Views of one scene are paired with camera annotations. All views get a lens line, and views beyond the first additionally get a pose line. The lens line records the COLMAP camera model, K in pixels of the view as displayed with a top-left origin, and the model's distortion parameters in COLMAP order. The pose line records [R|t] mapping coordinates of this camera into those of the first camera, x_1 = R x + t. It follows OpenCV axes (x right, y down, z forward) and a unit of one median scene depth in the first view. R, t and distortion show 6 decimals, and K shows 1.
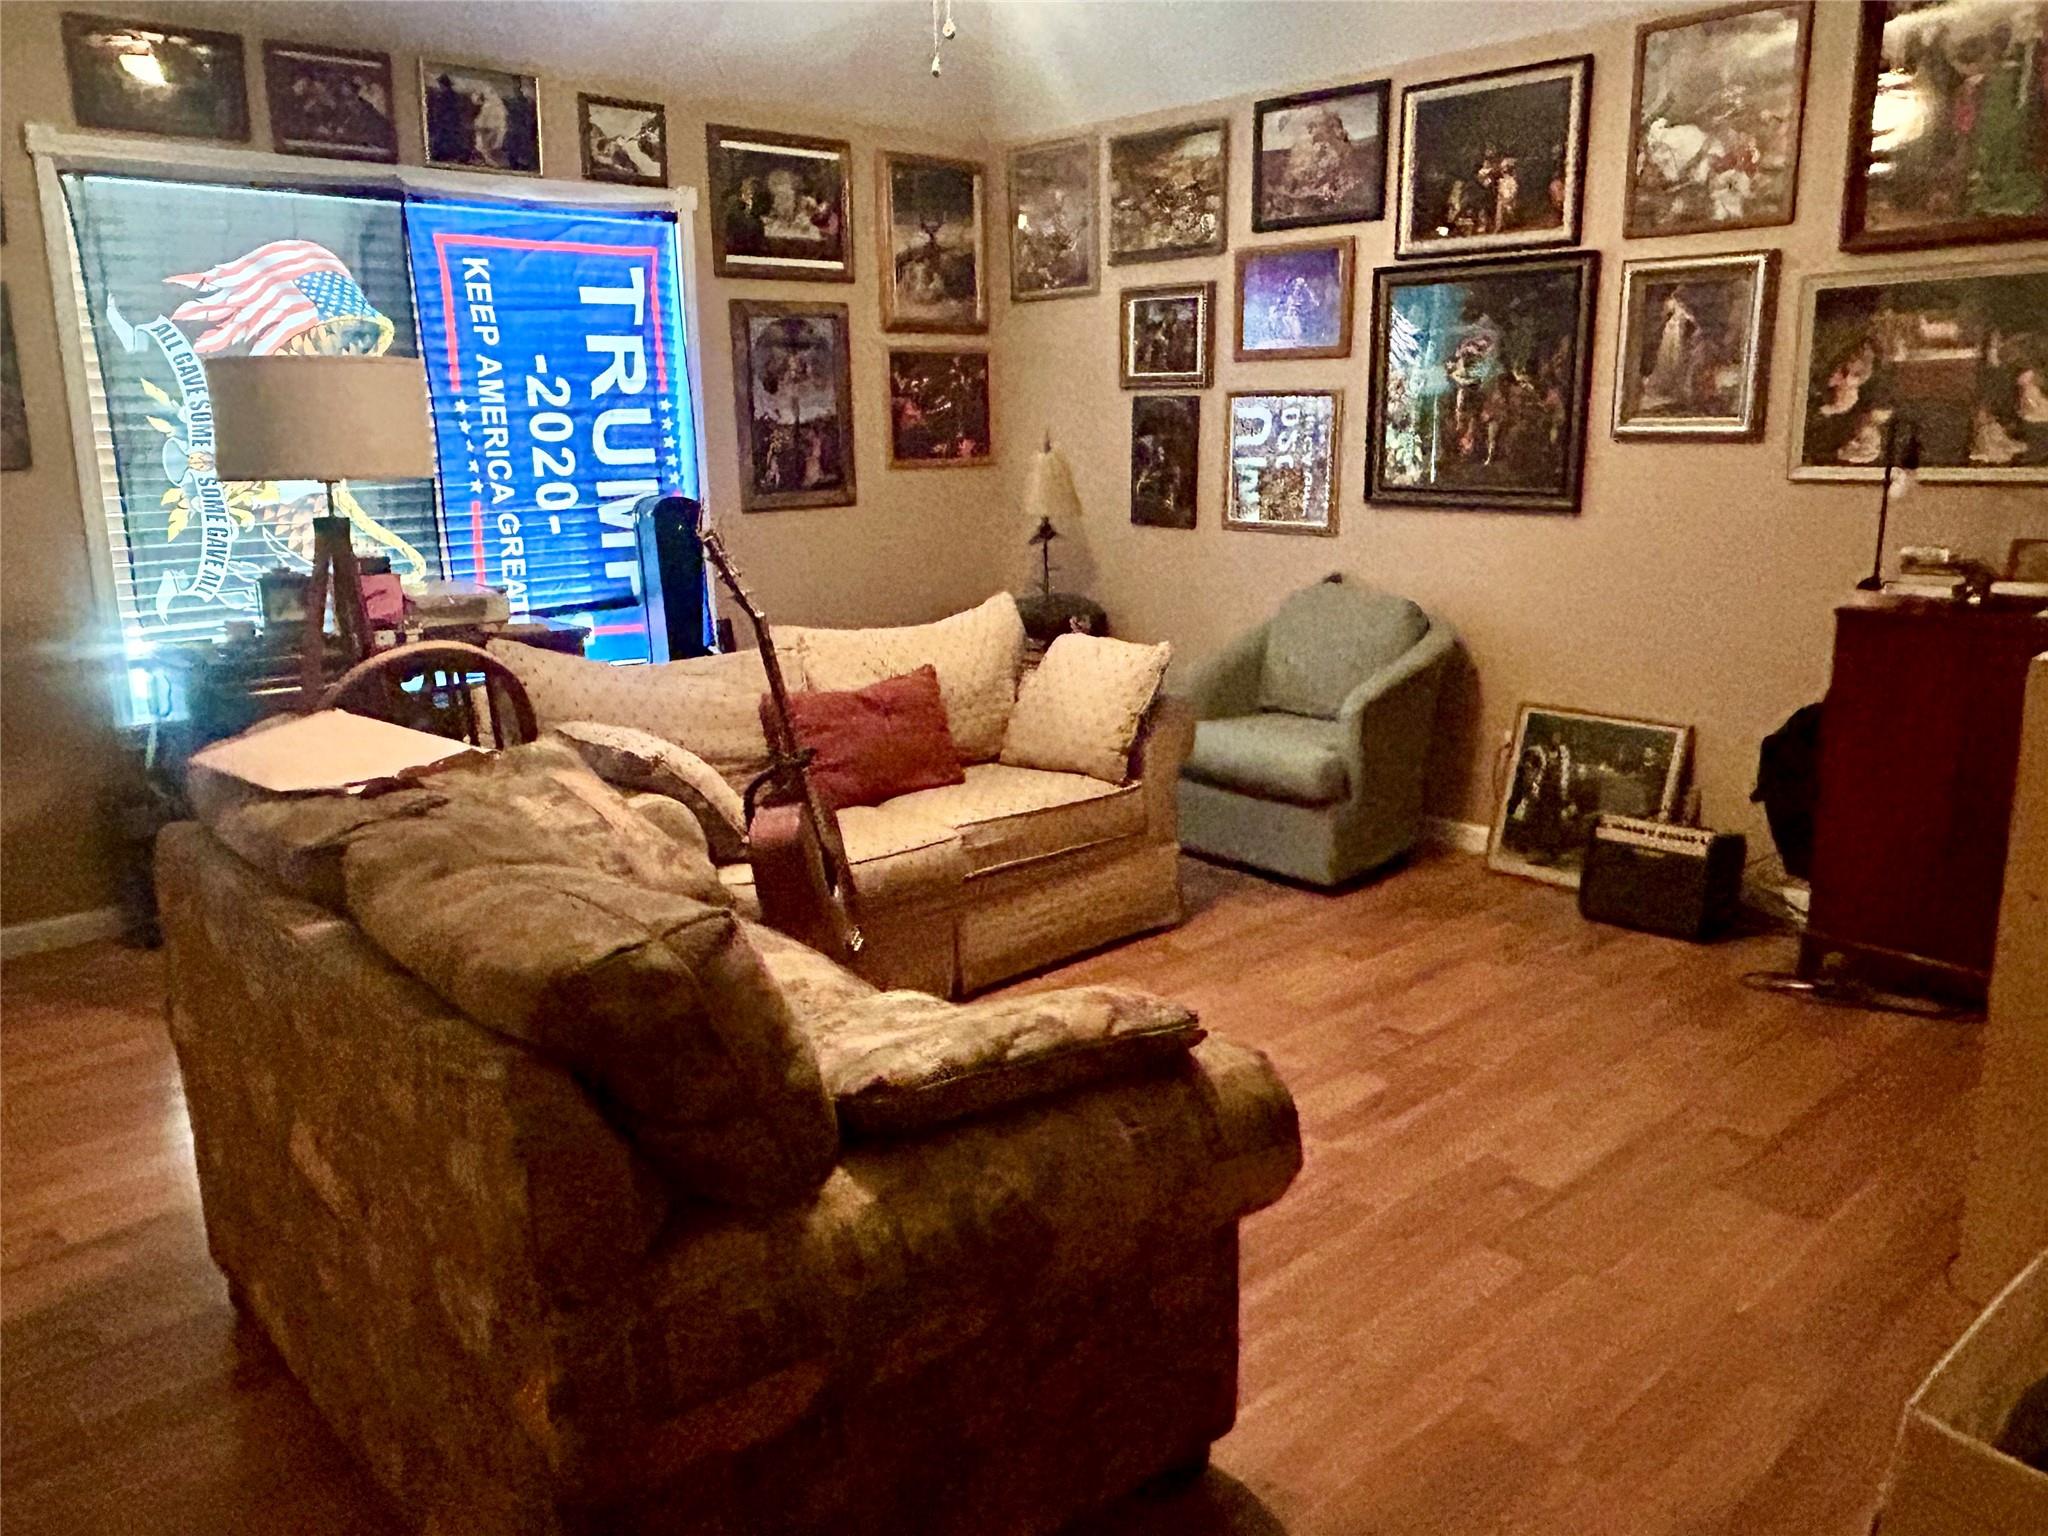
lens RADIAL K [[1539.0, 0, 1026.0], [0, 1539.0, 769.9], [0, 0, 1]] dist [0.005975, -0.003966]
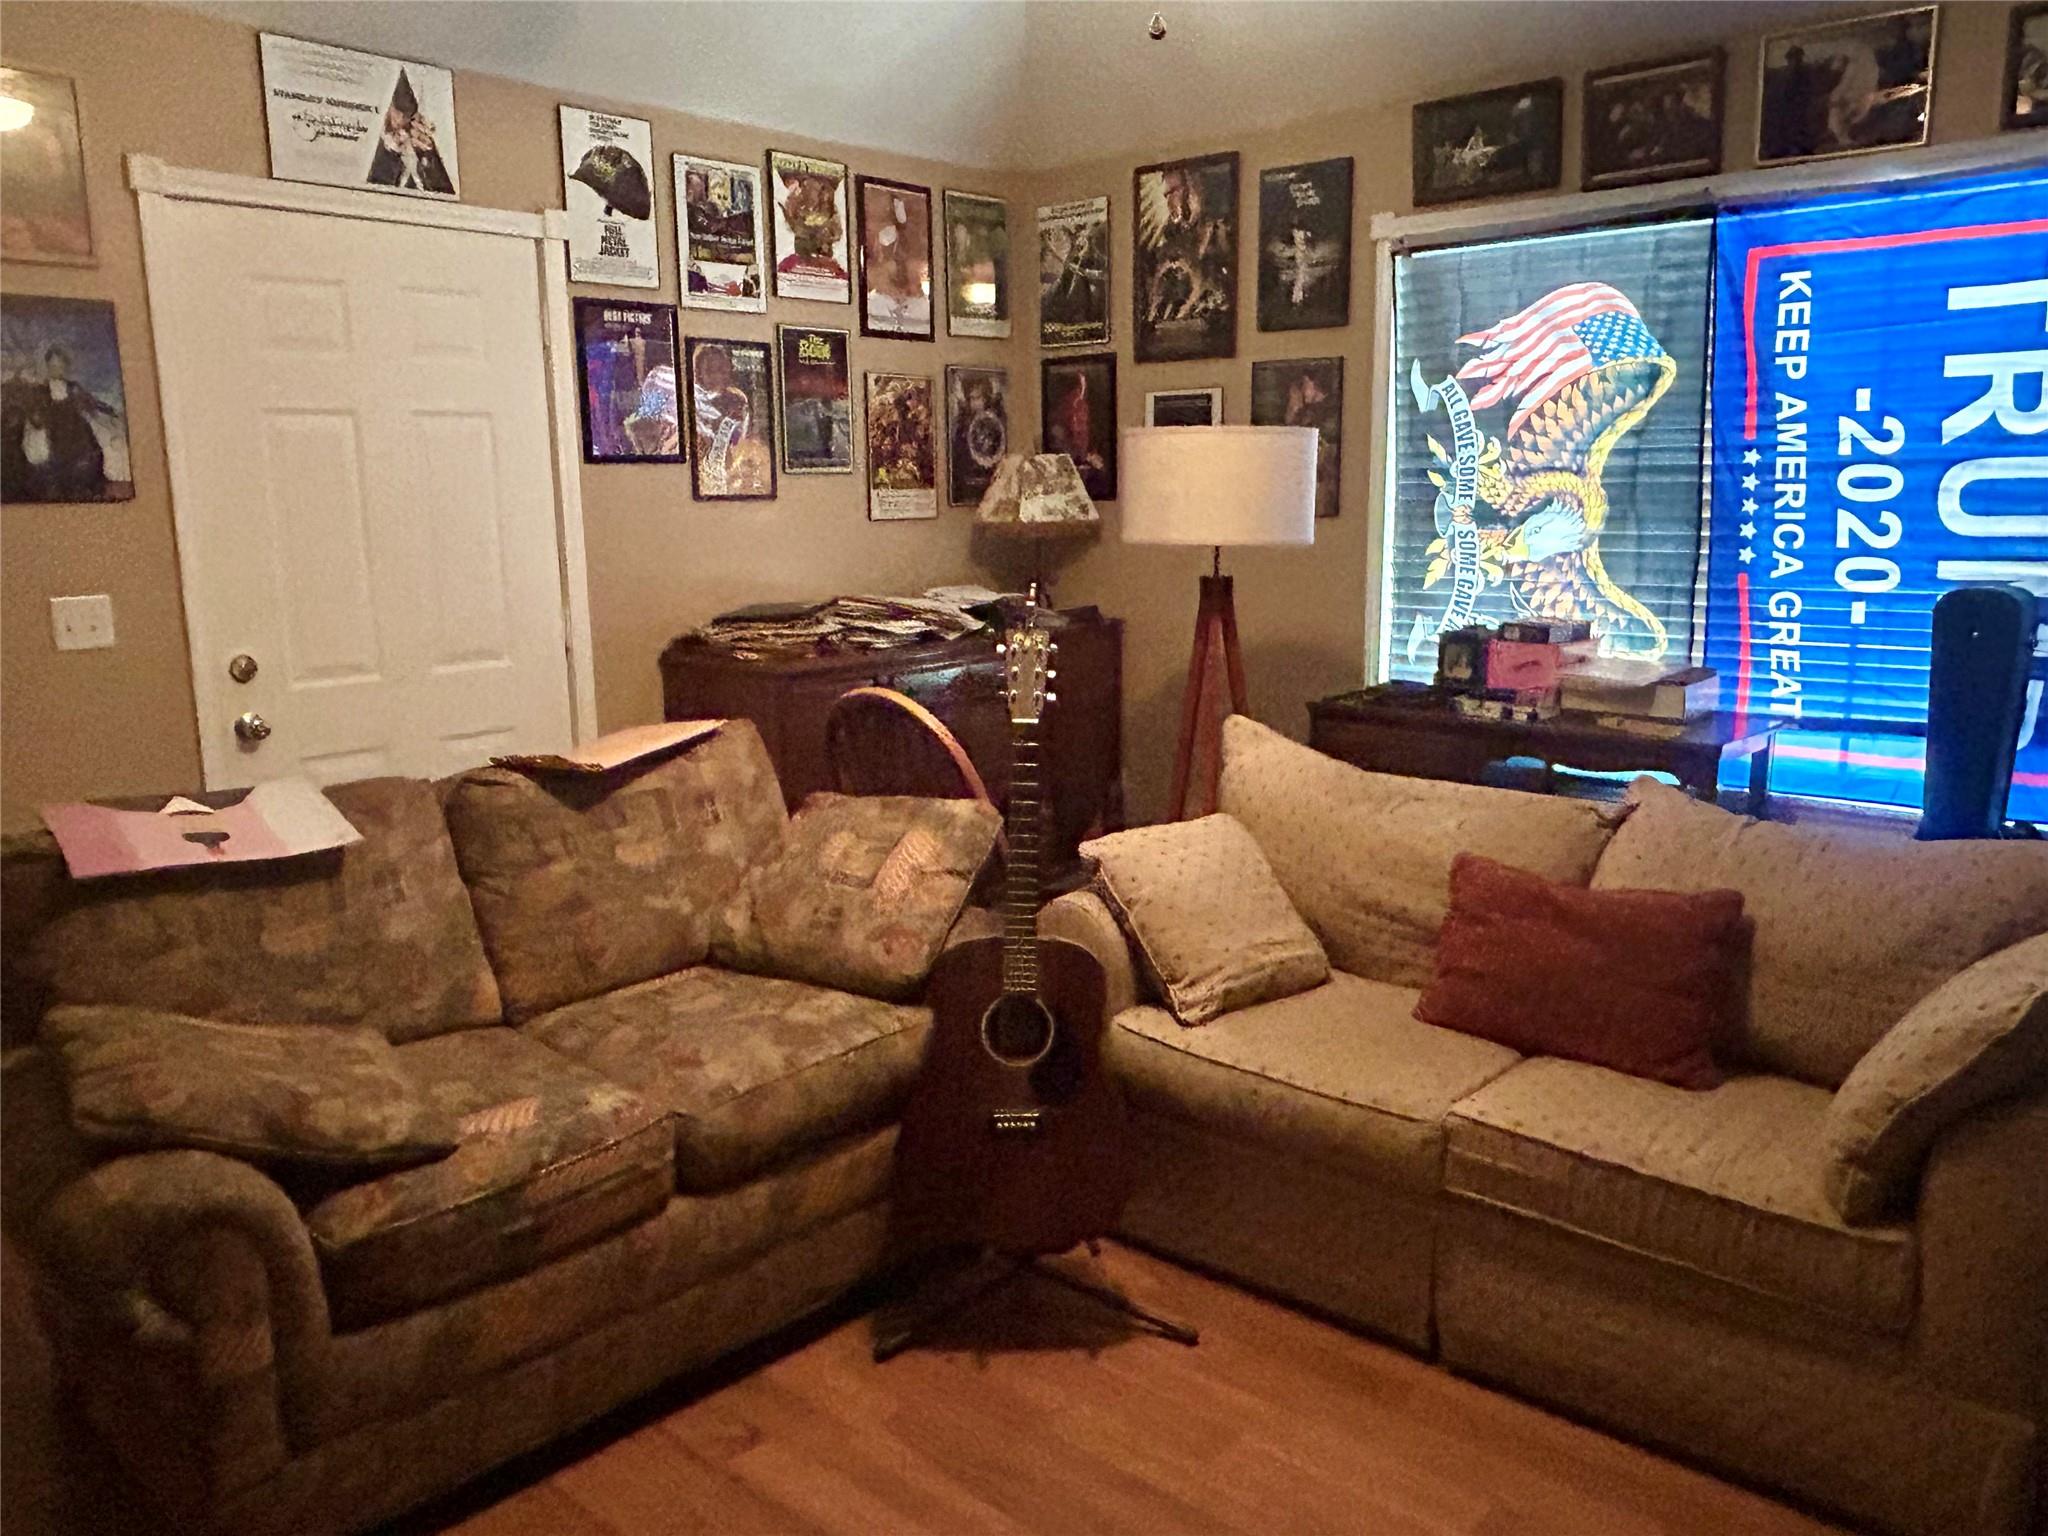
lens RADIAL K [[1539.0, 0, 1026.7], [0, 1539.0, 768.3], [0, 0, 1]] dist [0.005975, -0.003966]
pose [[0.105608, 0.198199, -0.974456, 0.432986], [-0.208556, 0.962556, 0.173176, -0.143461], [0.972292, 0.184939, 0.142990, 0.559712]]
